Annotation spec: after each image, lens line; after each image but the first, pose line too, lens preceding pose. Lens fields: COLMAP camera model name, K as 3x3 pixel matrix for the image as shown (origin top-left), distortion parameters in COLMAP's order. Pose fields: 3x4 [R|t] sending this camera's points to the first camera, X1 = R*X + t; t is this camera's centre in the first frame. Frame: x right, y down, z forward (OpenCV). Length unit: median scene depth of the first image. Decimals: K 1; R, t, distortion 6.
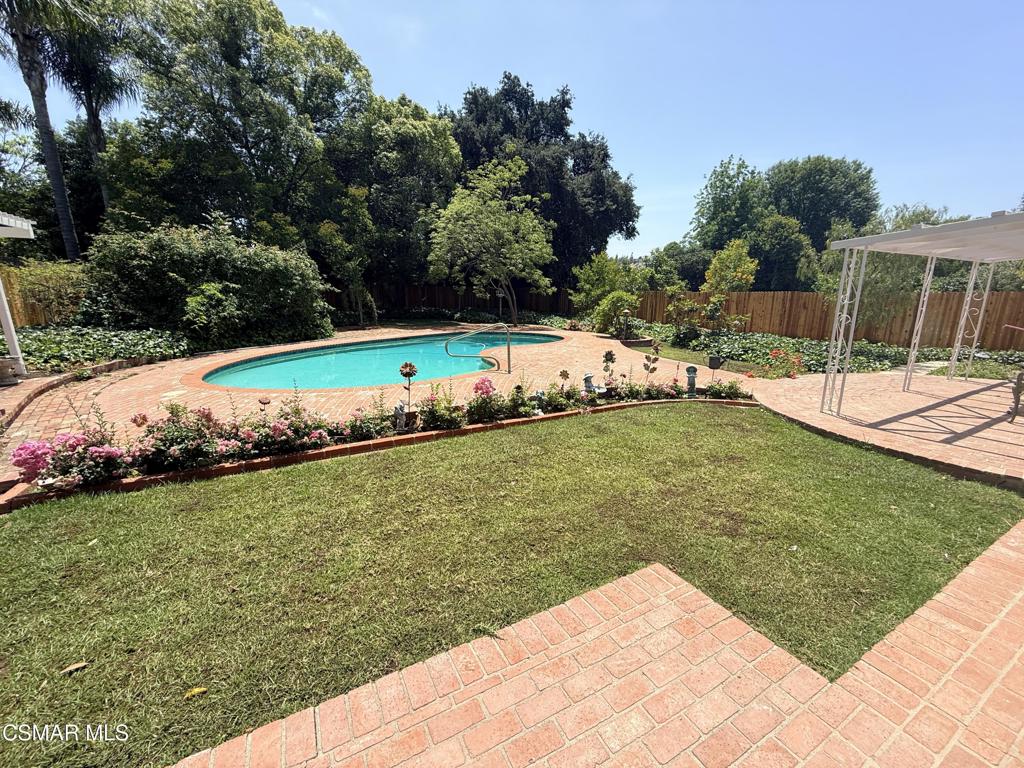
lens RADIAL K [[407.3, 0, 512.0], [0, 407.3, 384.0], [0, 0, 1]] dist [0.000135, 0.000167]
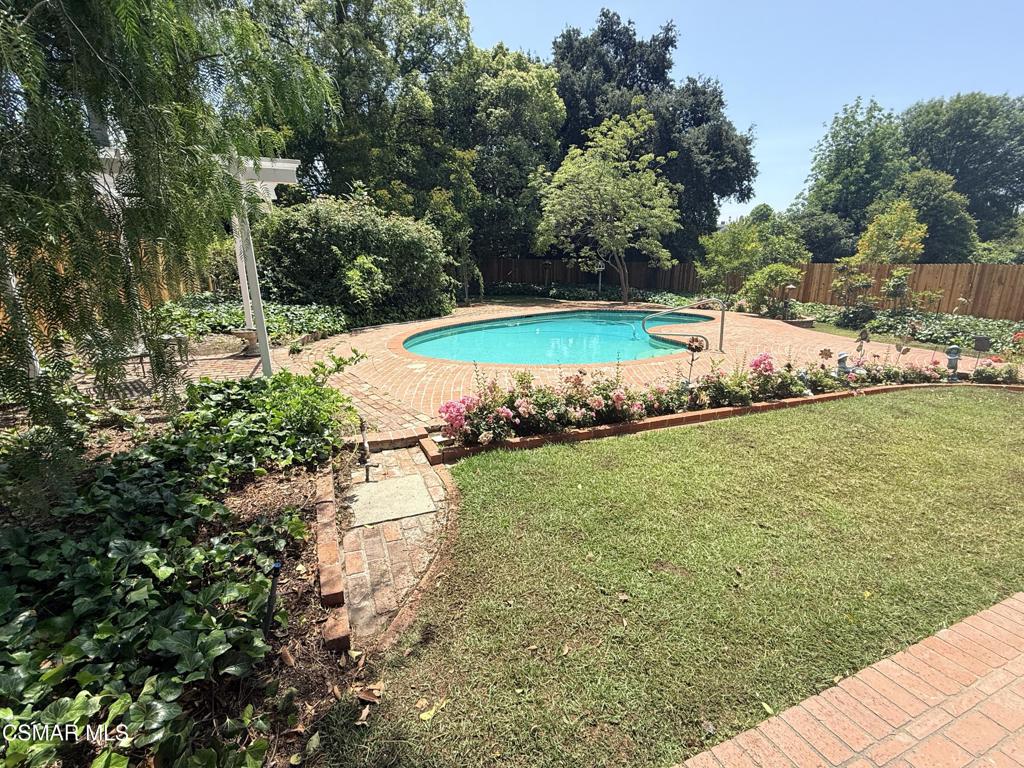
lens RADIAL K [[468.3, 0, 512.0], [0, 468.3, 384.0], [0, 0, 1]] dist [0.003855, -0.000222]
pose [[0.995755, 0.021051, -0.089602, -0.157424], [-0.018698, 0.999460, 0.027021, 0.009837], [0.090122, -0.025230, 0.995611, -0.044944]]
